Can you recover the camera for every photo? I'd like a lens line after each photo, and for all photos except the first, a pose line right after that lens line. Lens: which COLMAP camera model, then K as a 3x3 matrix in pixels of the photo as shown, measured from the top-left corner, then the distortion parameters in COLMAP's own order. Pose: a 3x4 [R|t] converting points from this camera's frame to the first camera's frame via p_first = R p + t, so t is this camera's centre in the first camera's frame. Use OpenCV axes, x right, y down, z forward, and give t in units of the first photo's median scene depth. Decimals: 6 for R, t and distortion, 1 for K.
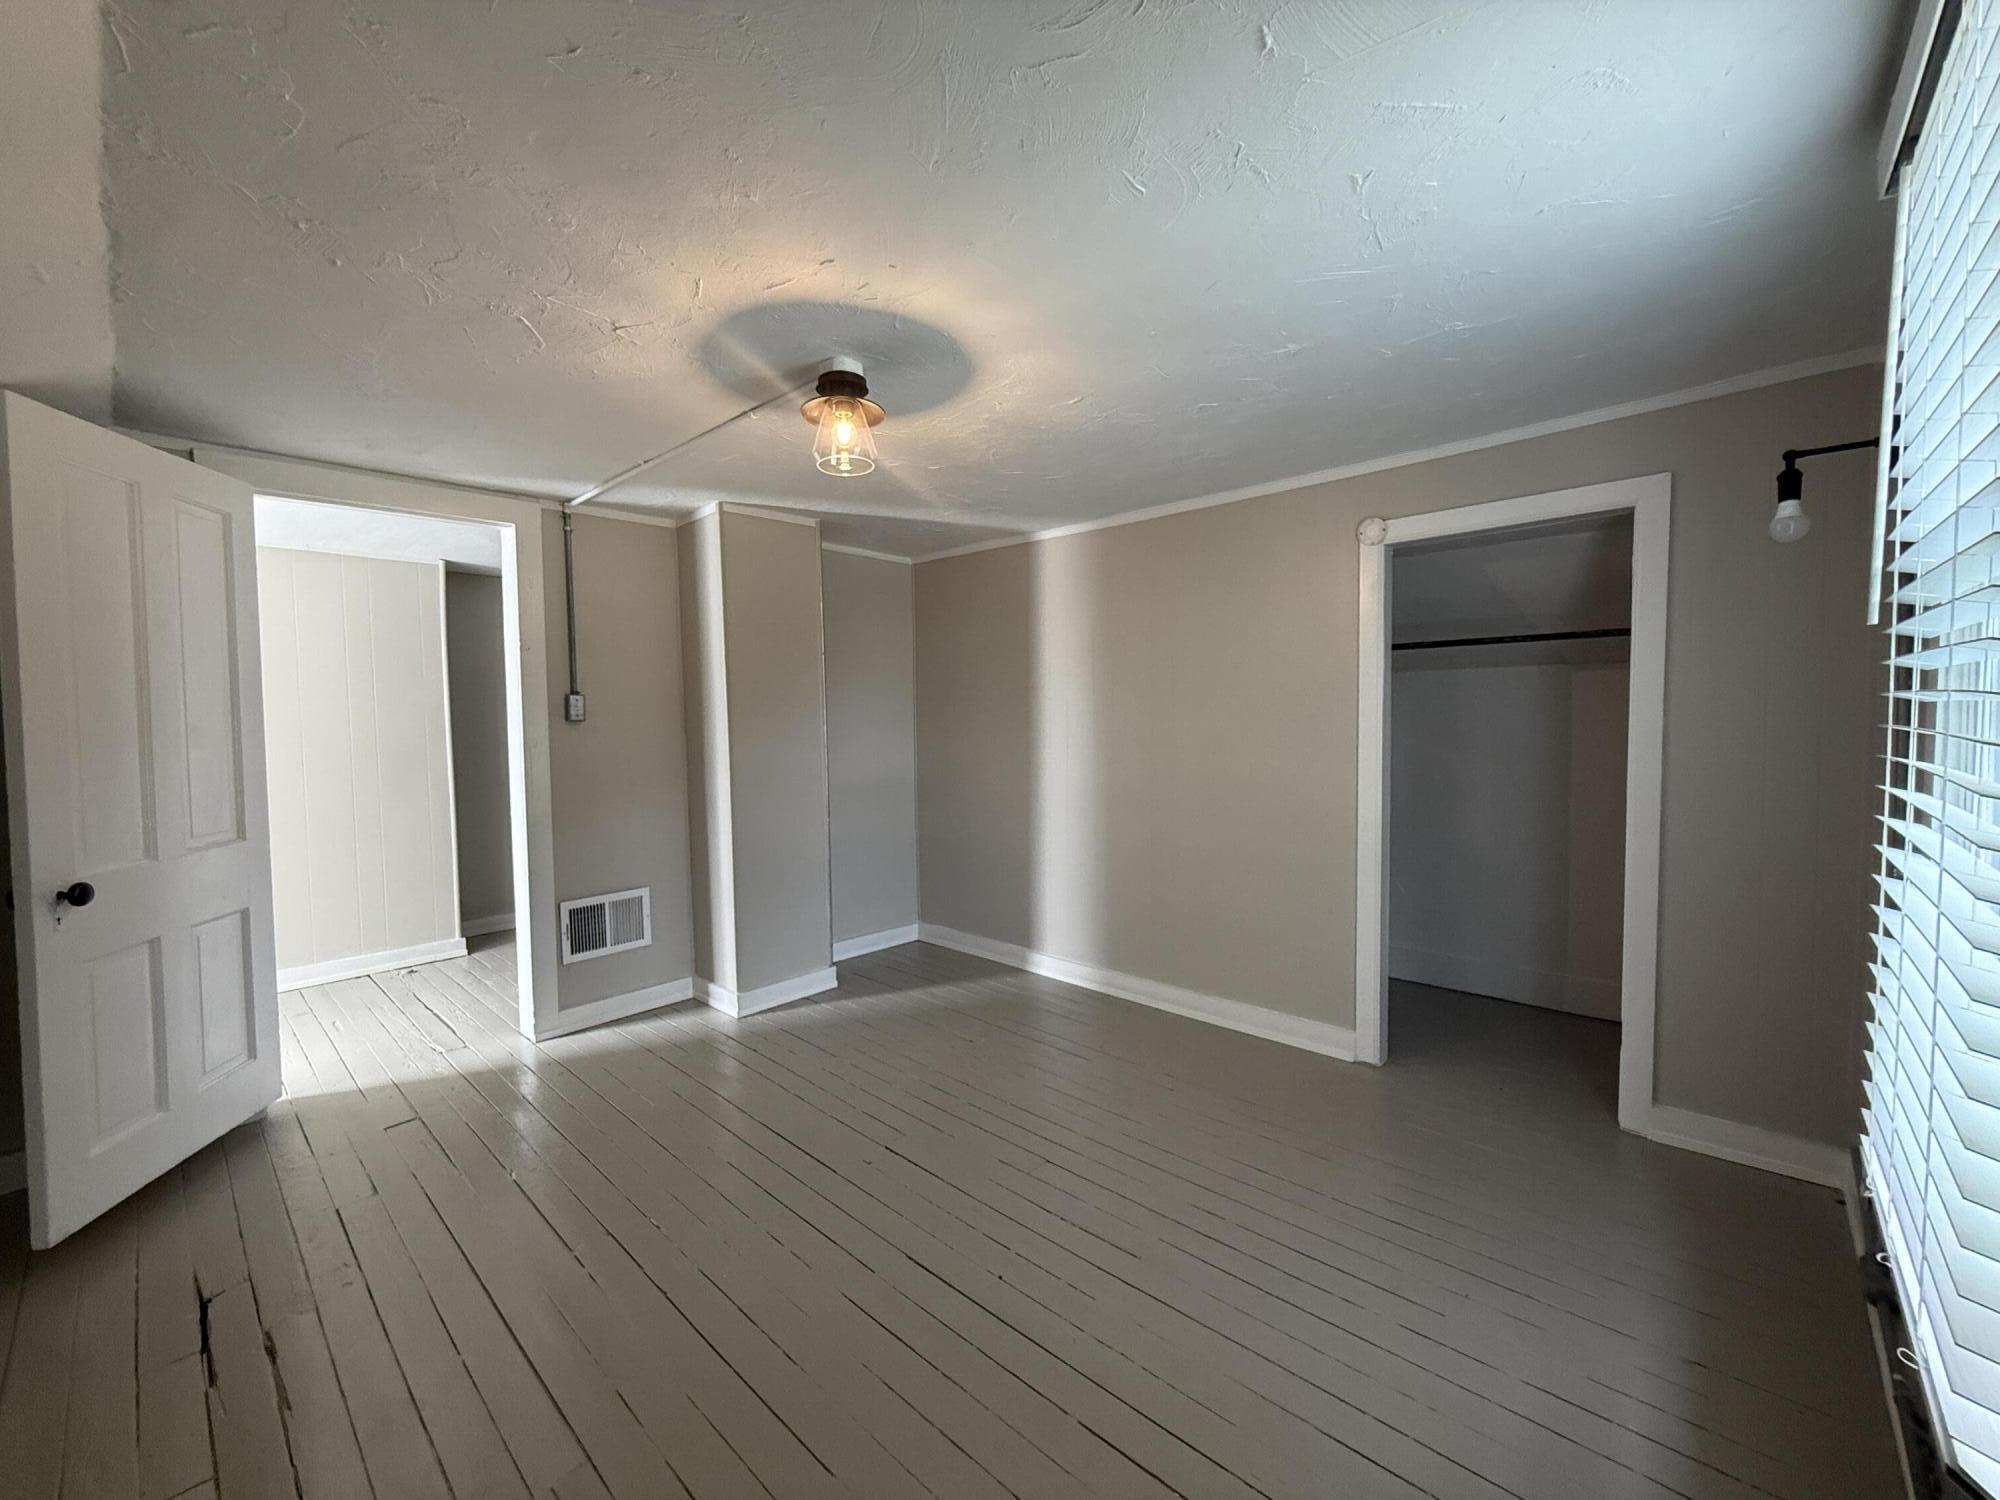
lens RADIAL K [[796.7, 0, 1005.9], [0, 796.7, 748.3], [0, 0, 1]] dist [0.001177, -0.000464]
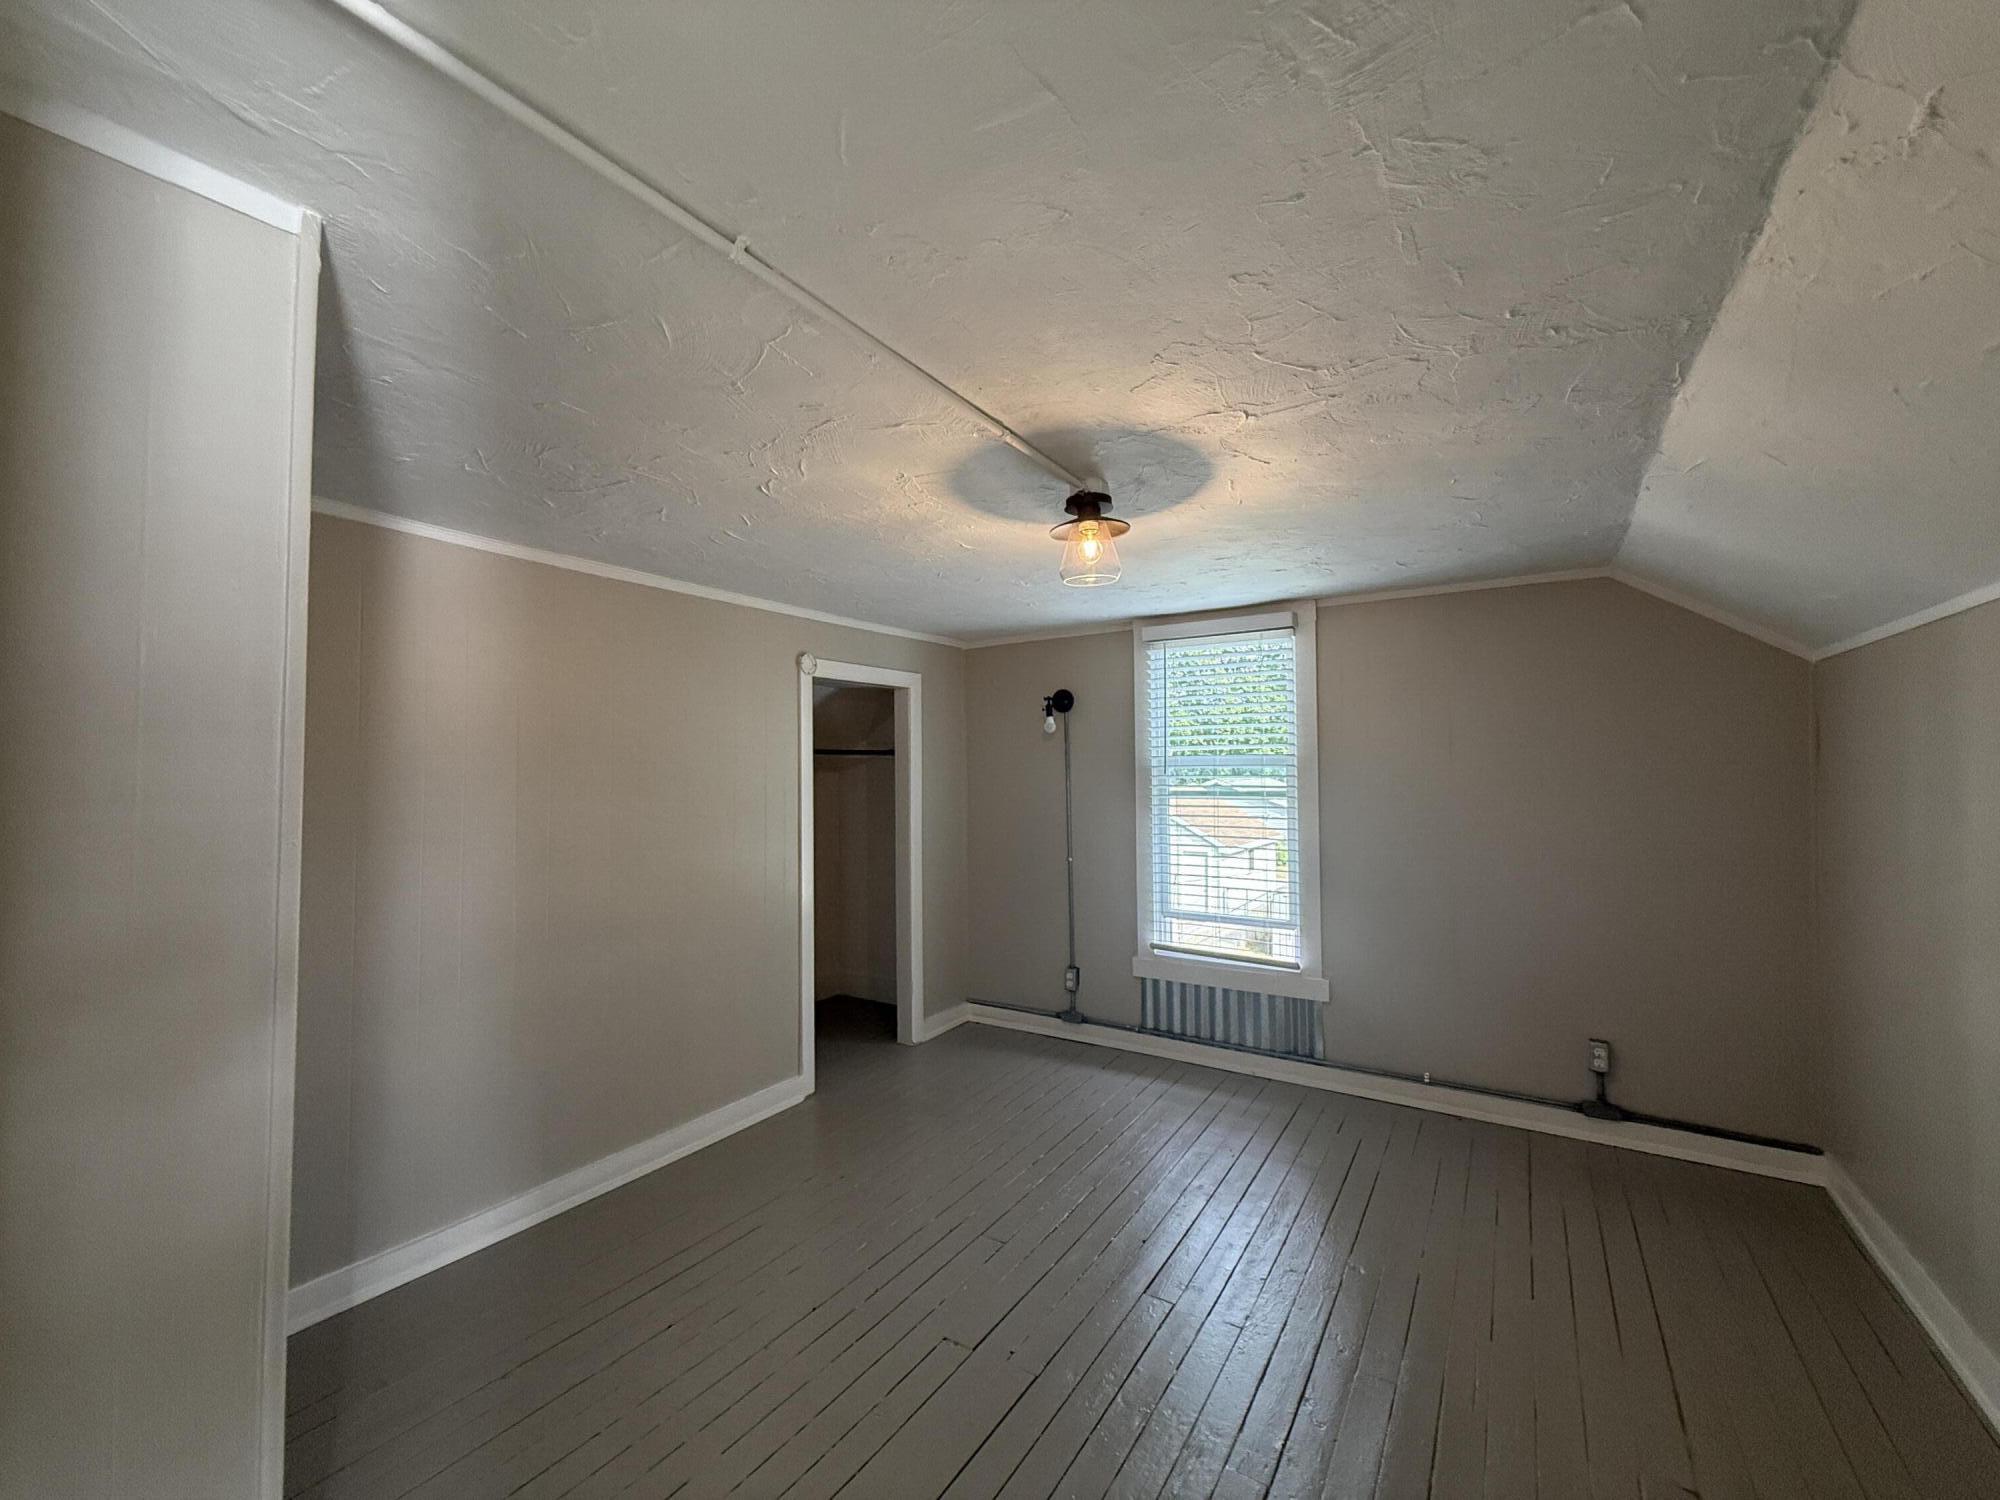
lens RADIAL K [[796.7, 0, 1005.9], [0, 796.7, 748.3], [0, 0, 1]] dist [0.001177, -0.000464]
pose [[-0.170326, 0.048380, 0.984199, -0.958515], [0.058906, 0.997508, -0.038840, -0.079019], [-0.983626, 0.051360, -0.172751, 1.042217]]
